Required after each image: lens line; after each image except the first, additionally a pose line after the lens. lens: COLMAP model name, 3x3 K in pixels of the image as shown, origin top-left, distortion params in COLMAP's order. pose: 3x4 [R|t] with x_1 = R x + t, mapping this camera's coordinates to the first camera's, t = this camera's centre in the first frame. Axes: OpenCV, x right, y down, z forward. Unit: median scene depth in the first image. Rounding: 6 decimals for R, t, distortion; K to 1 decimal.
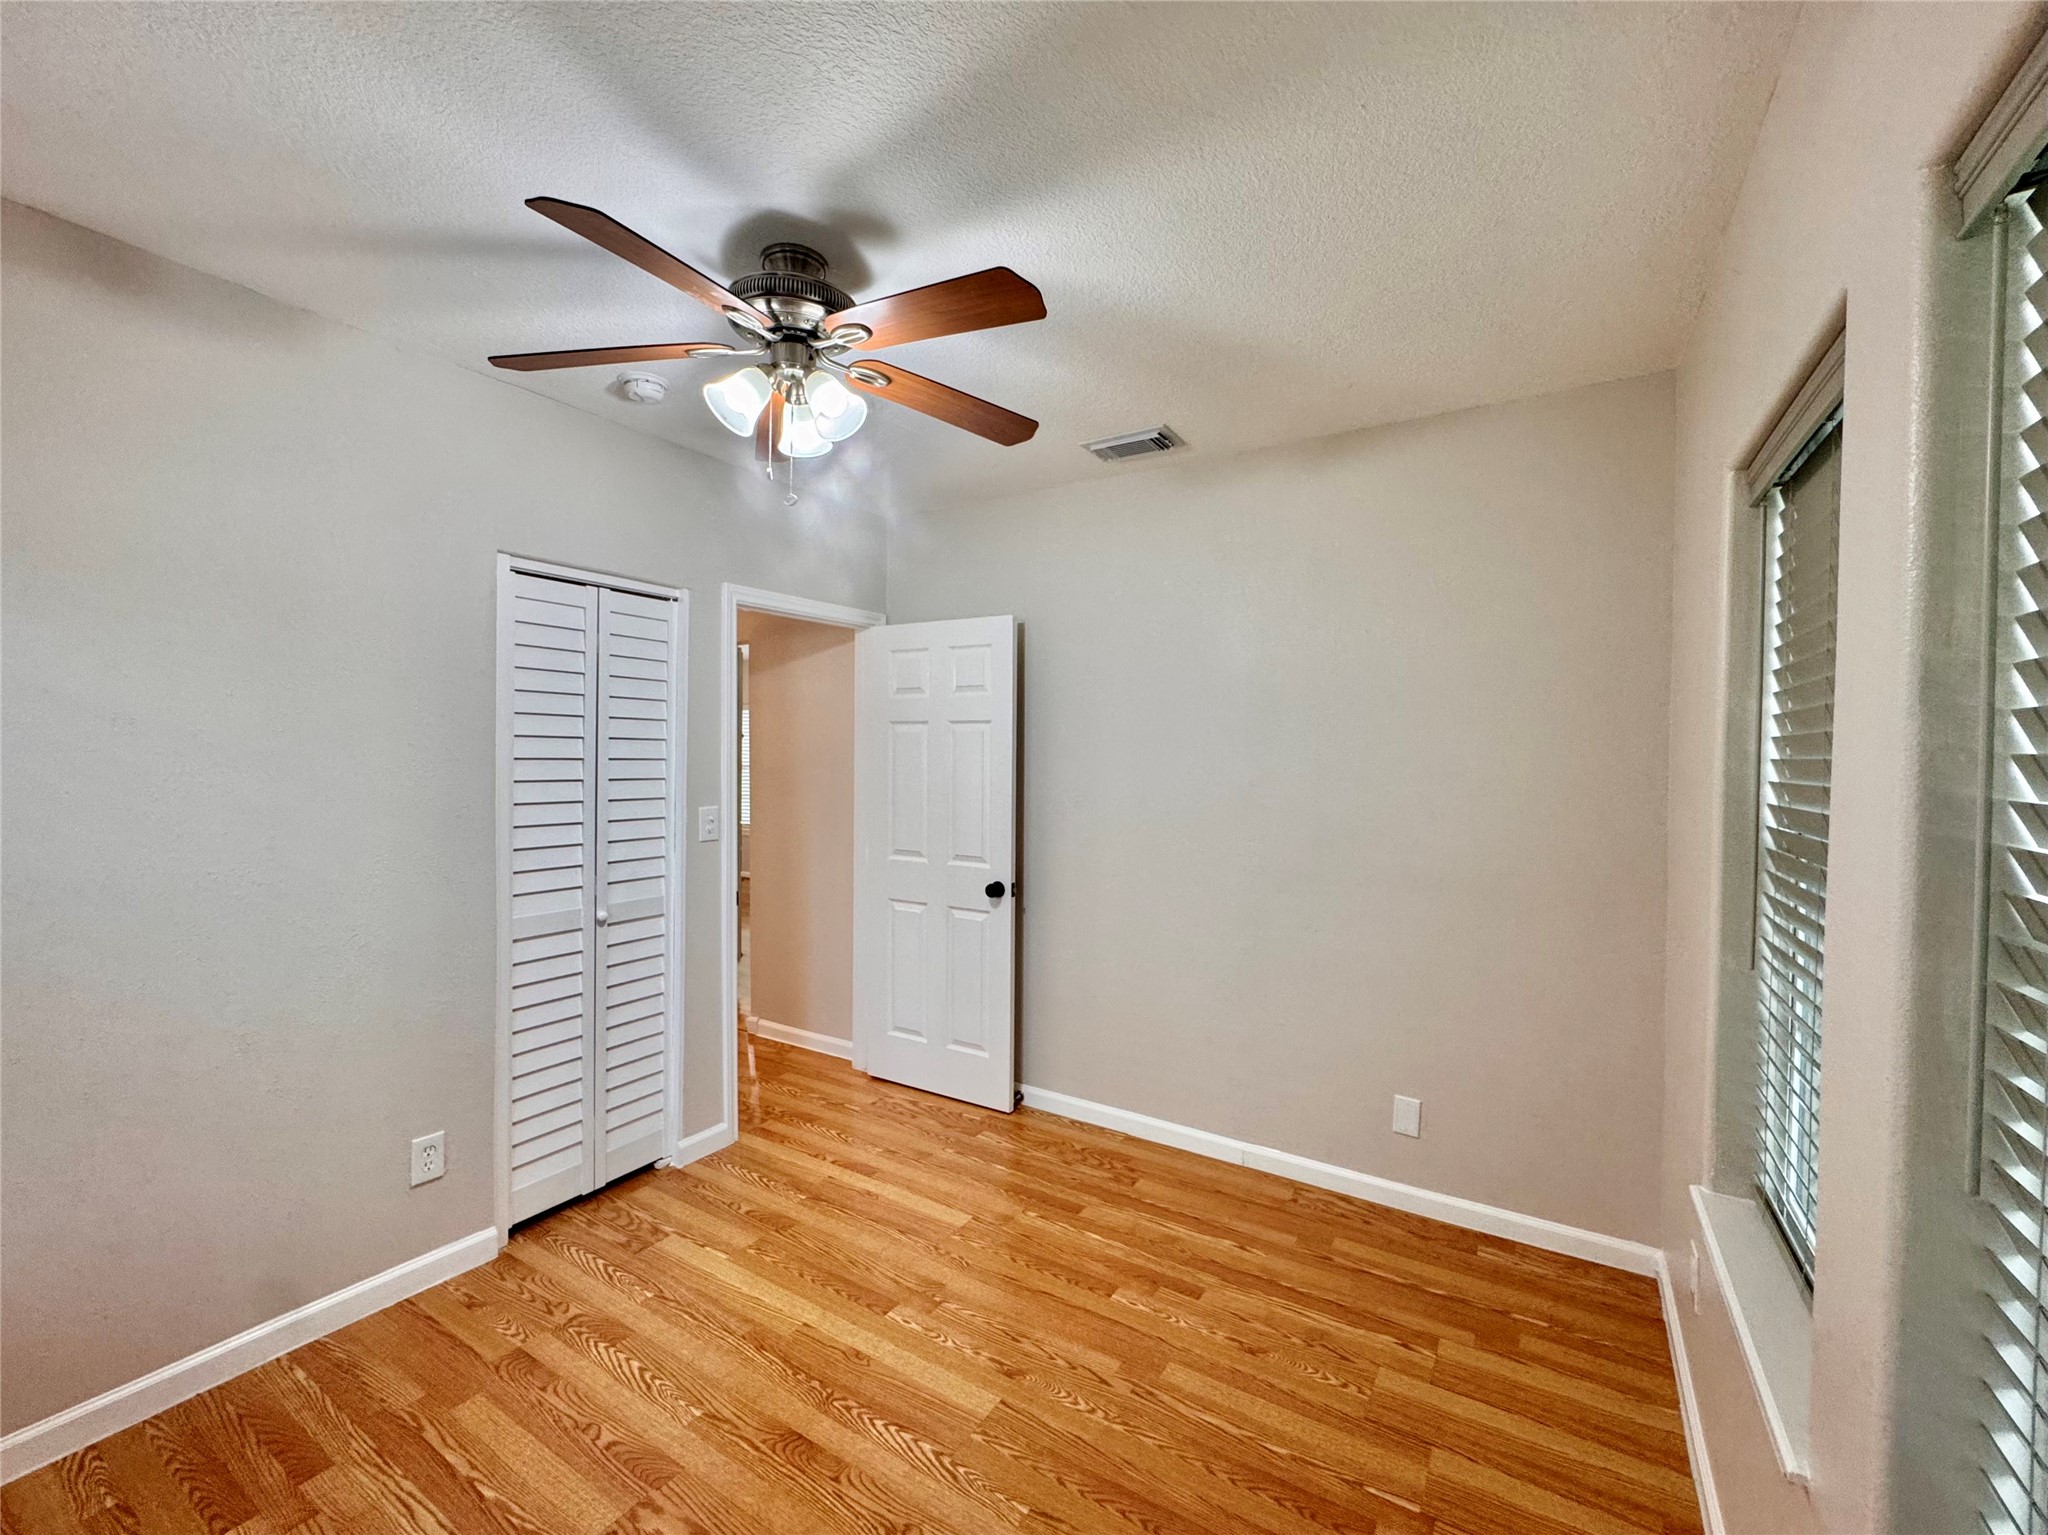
lens RADIAL K [[819.2, 0, 1026.2], [0, 819.2, 770.5], [0, 0, 1]] dist [0.011501, -0.000089]
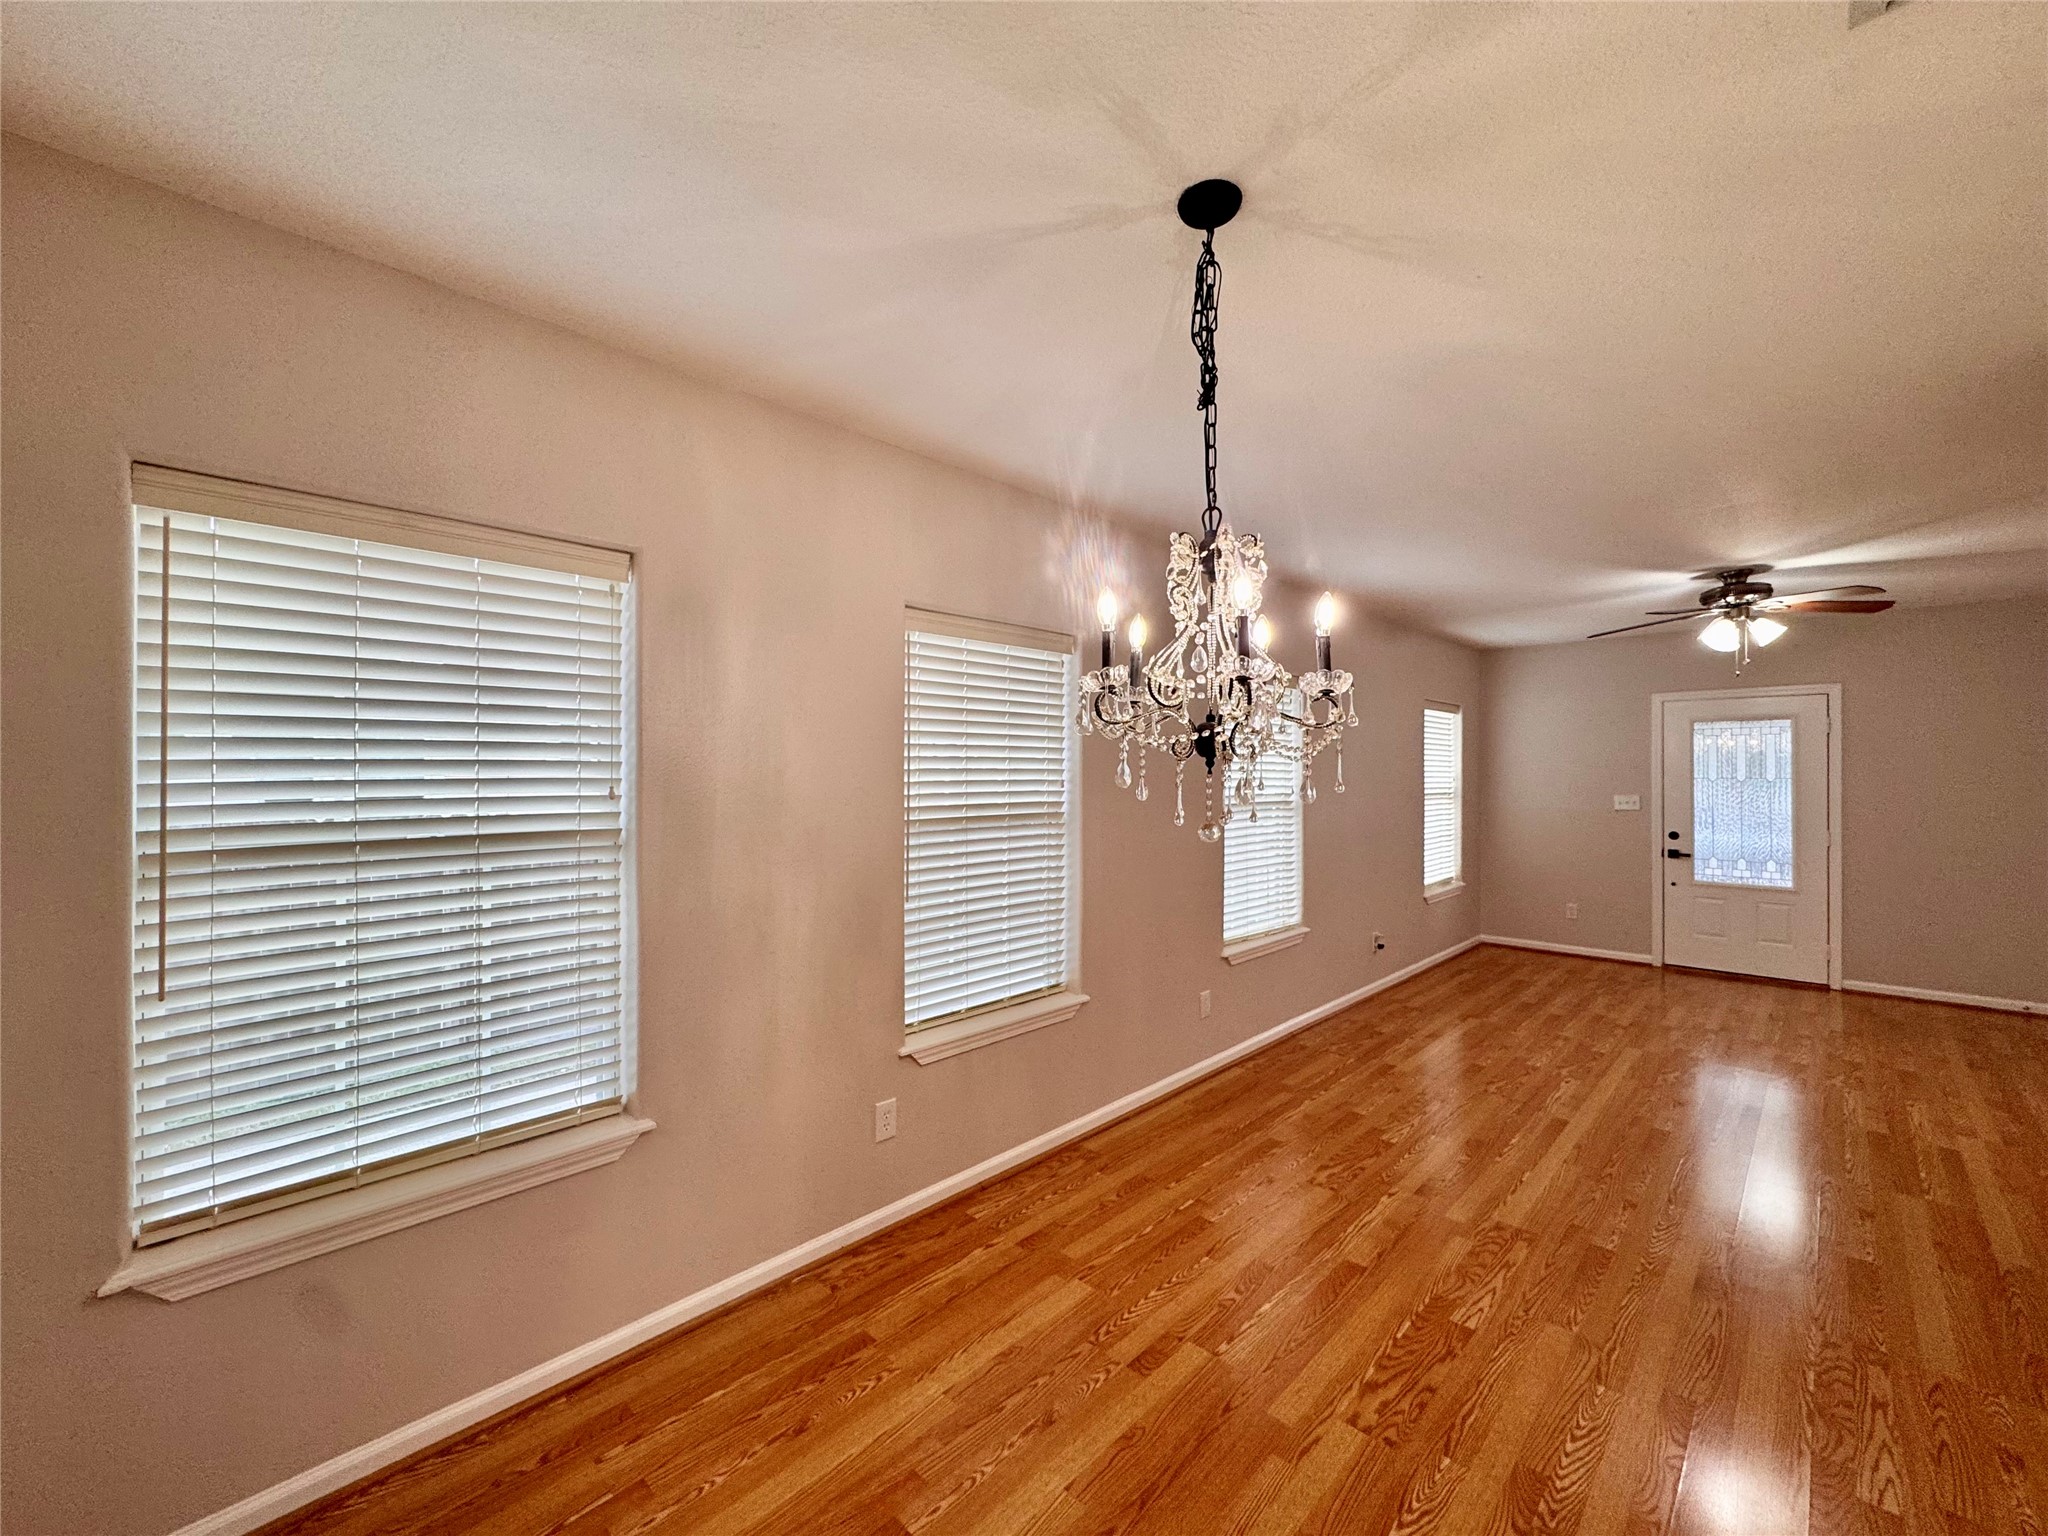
lens RADIAL K [[819.2, 0, 1024.3], [0, 819.2, 770.3], [0, 0, 1]] dist [0.011501, -0.000089]
pose [[0.222831, -0.001522, 0.974856, -1.432400], [0.009330, 0.999956, -0.000572, -0.011363], [-0.974812, 0.009223, 0.222836, 1.329845]]
